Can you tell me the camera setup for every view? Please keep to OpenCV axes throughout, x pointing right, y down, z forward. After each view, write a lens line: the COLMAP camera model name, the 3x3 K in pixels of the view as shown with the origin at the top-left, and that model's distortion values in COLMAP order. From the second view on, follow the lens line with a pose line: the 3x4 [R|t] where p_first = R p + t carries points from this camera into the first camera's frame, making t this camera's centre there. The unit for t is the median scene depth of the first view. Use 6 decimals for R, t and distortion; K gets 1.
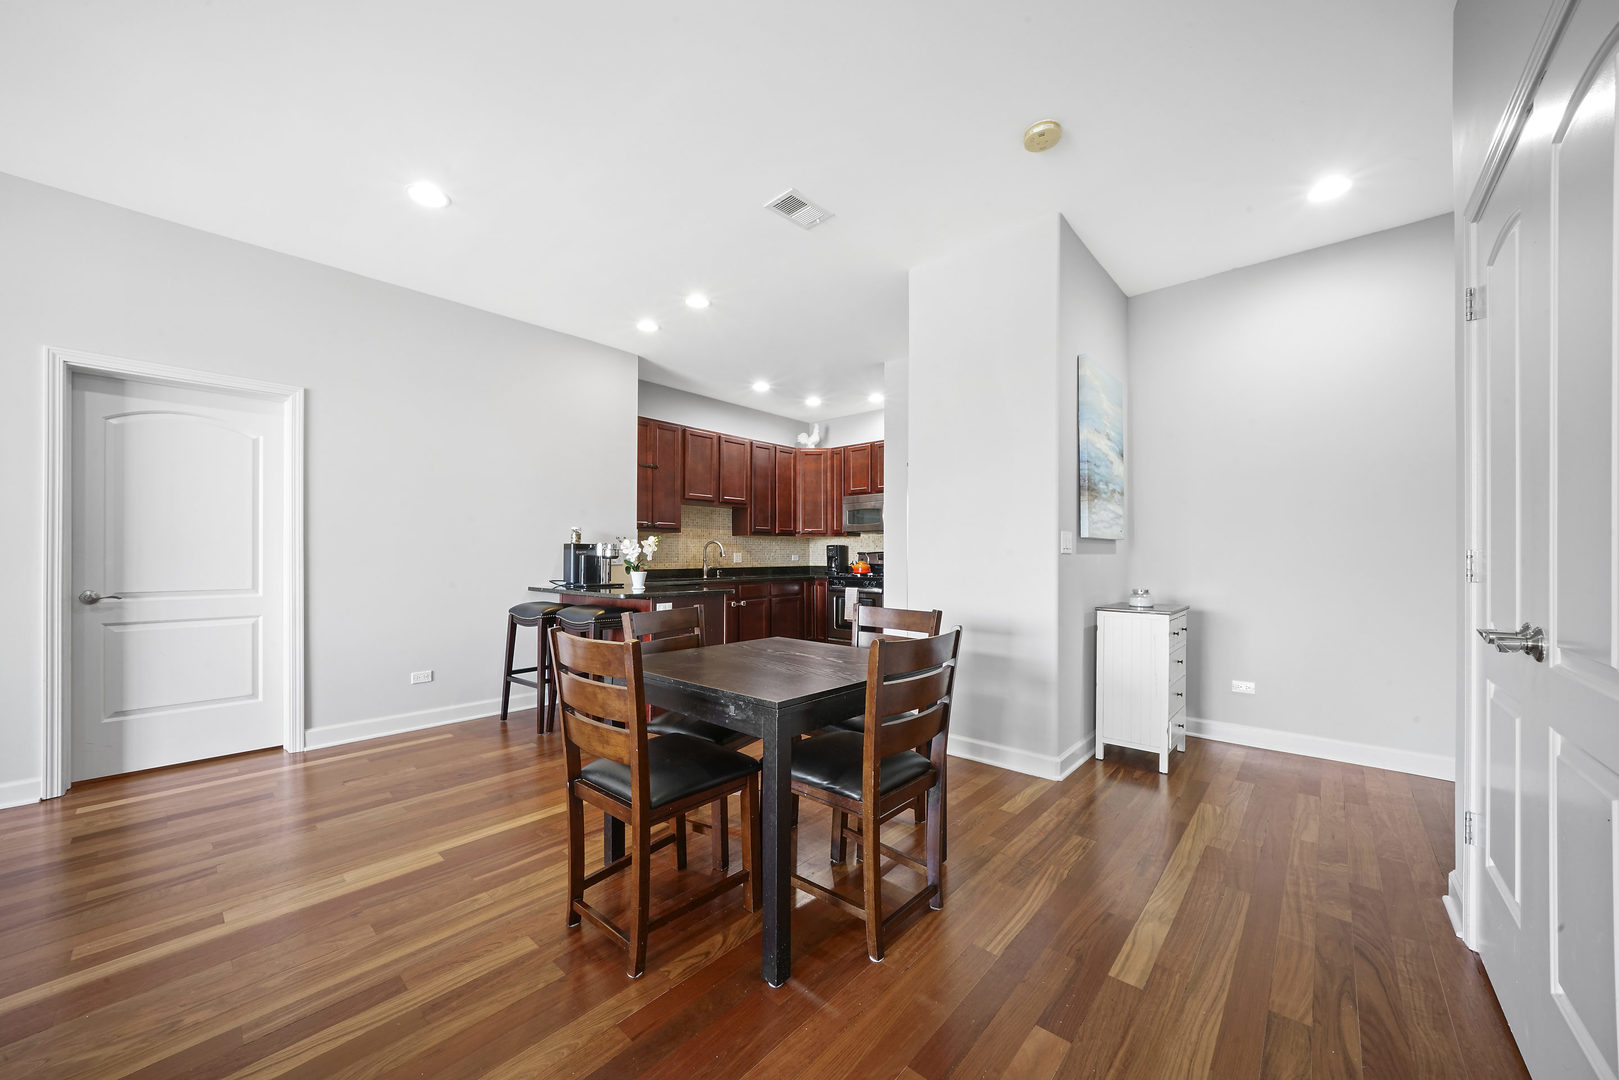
lens RADIAL K [[584.3, 0, 802.4], [0, 584.3, 553.7], [0, 0, 1]] dist [-0.017680, 0.000128]
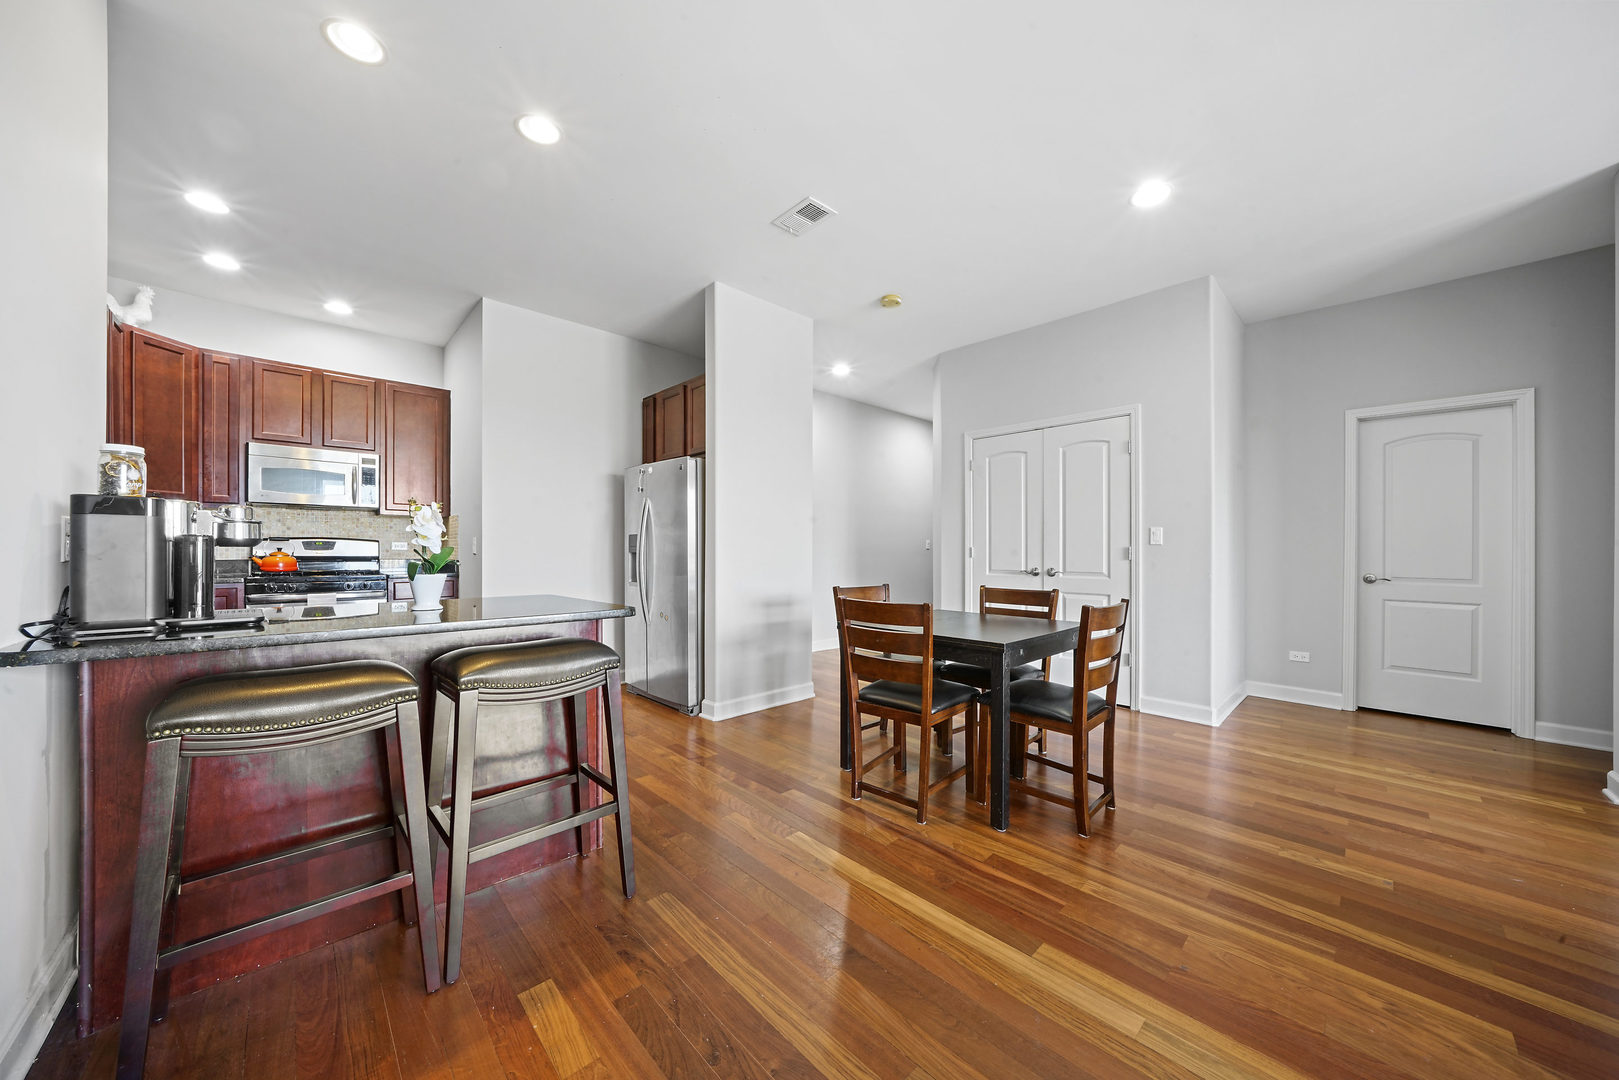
lens RADIAL K [[559.1, 0, 799.3], [0, 559.1, 549.8], [0, 0, 1]] dist [-0.024241, -0.000187]
pose [[0.083496, -0.002812, 0.996504, -1.623610], [-0.009696, 0.999946, 0.003634, 0.012383], [-0.996461, -0.009965, 0.083465, 1.500242]]
